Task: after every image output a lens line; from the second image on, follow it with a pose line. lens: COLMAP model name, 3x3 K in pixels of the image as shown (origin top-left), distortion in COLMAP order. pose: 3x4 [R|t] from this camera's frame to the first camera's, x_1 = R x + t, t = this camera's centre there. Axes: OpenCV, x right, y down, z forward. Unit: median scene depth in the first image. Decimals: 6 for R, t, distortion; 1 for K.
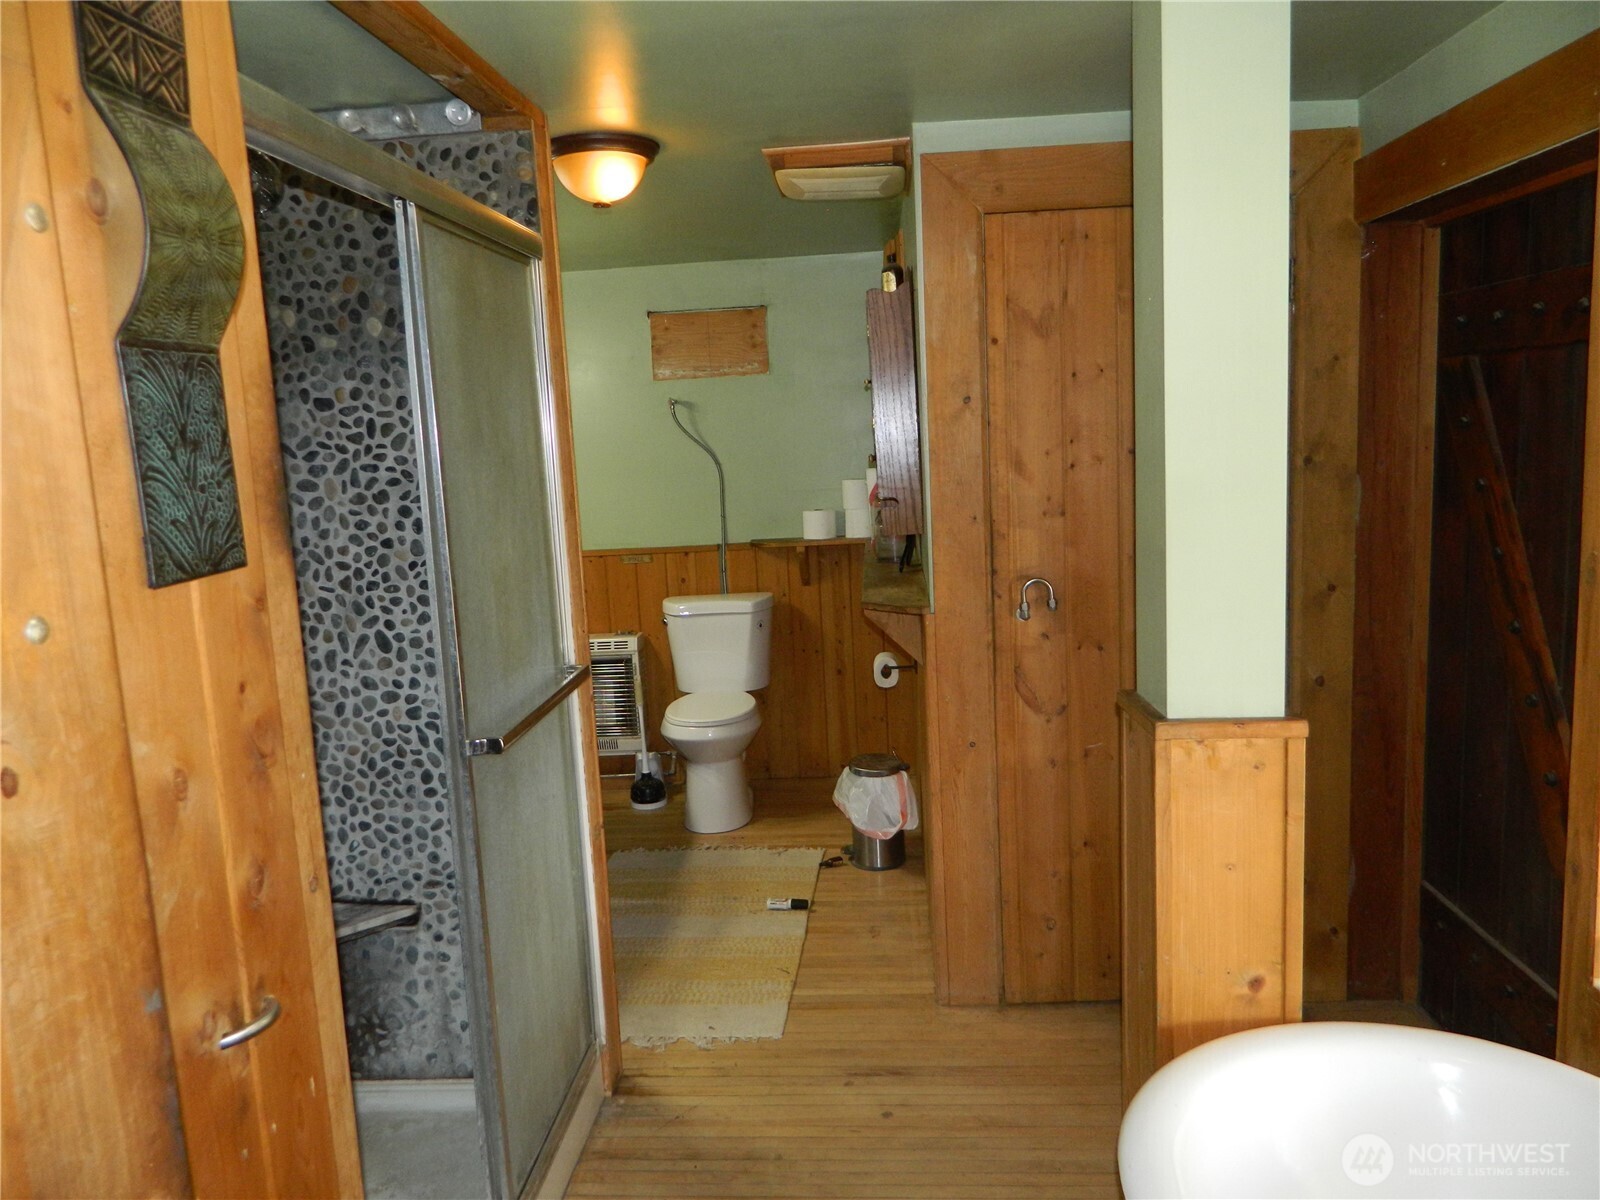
lens RADIAL K [[1165.5, 0, 802.6], [0, 1165.5, 594.9], [0, 0, 1]] dist [-0.000691, -0.009838]
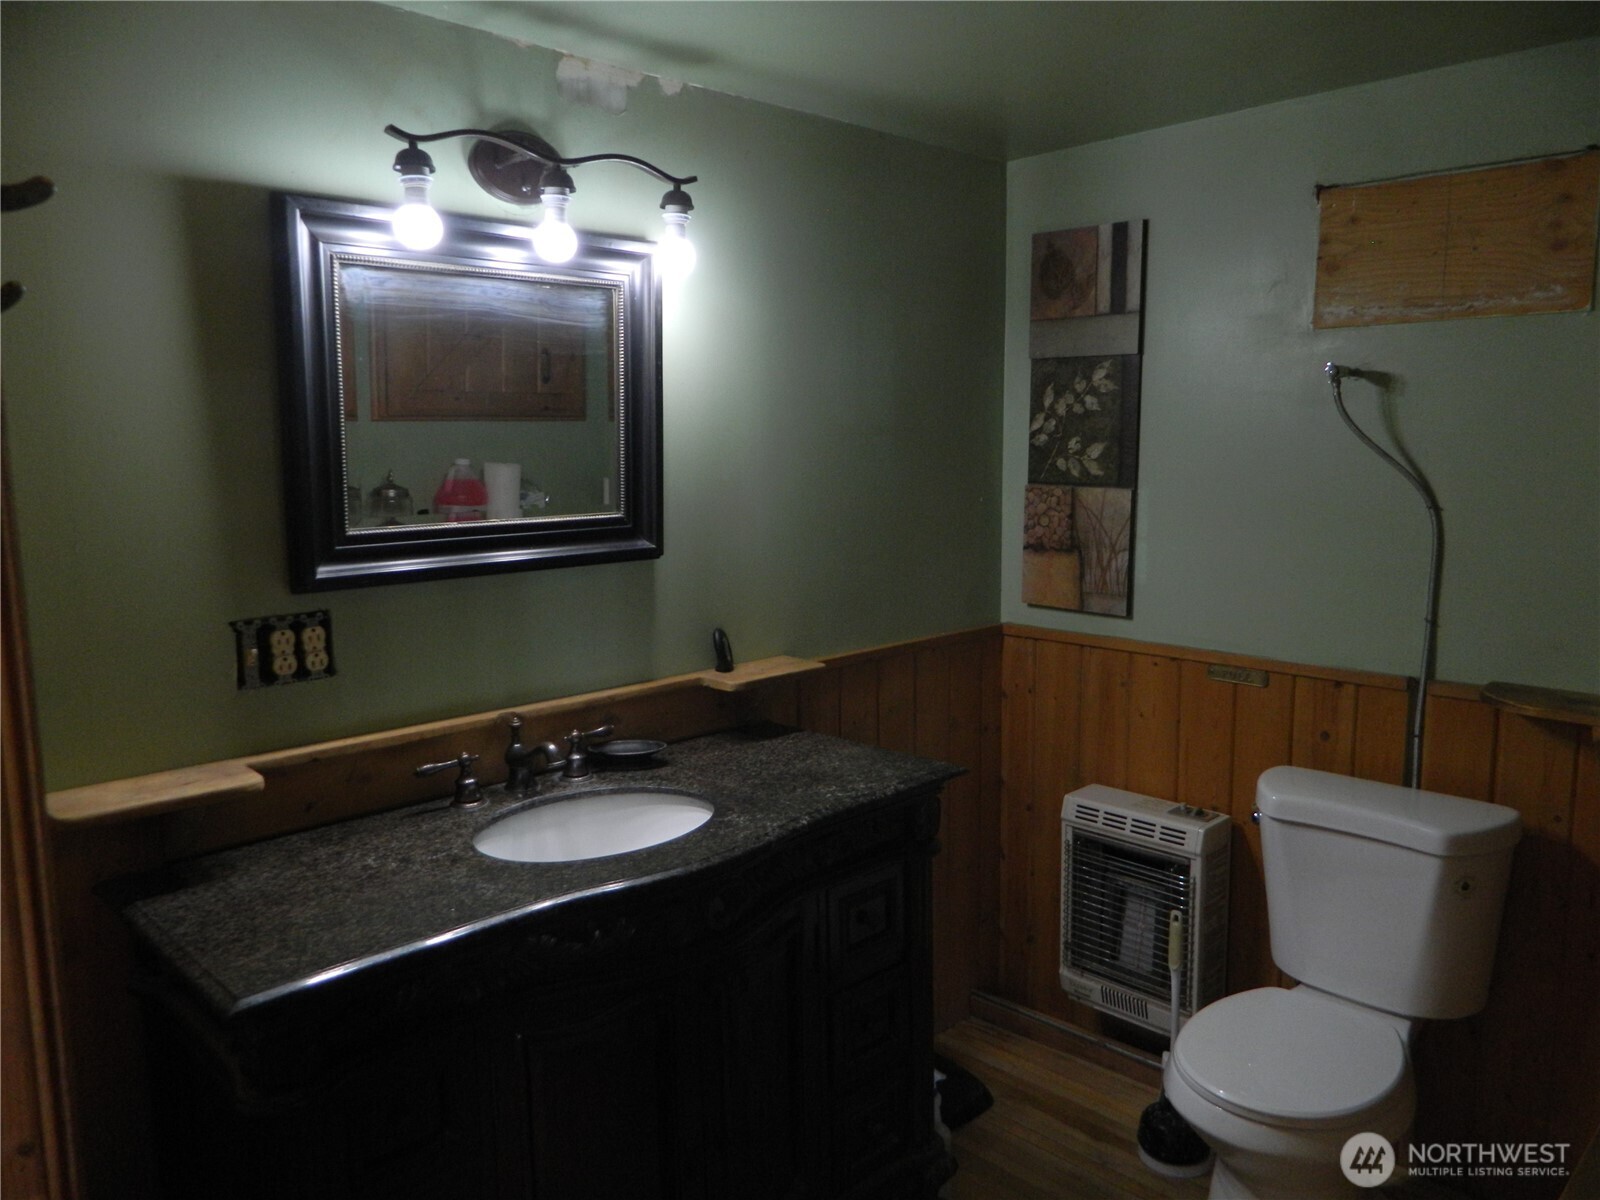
lens RADIAL K [[1165.5, 0, 806.3], [0, 1165.5, 595.6], [0, 0, 1]] dist [-0.000691, -0.009838]
pose [[0.745426, 0.138033, -0.652140, 0.048805], [-0.126238, 0.989854, 0.065219, -0.077907], [0.654526, 0.033709, 0.755288, 0.495174]]
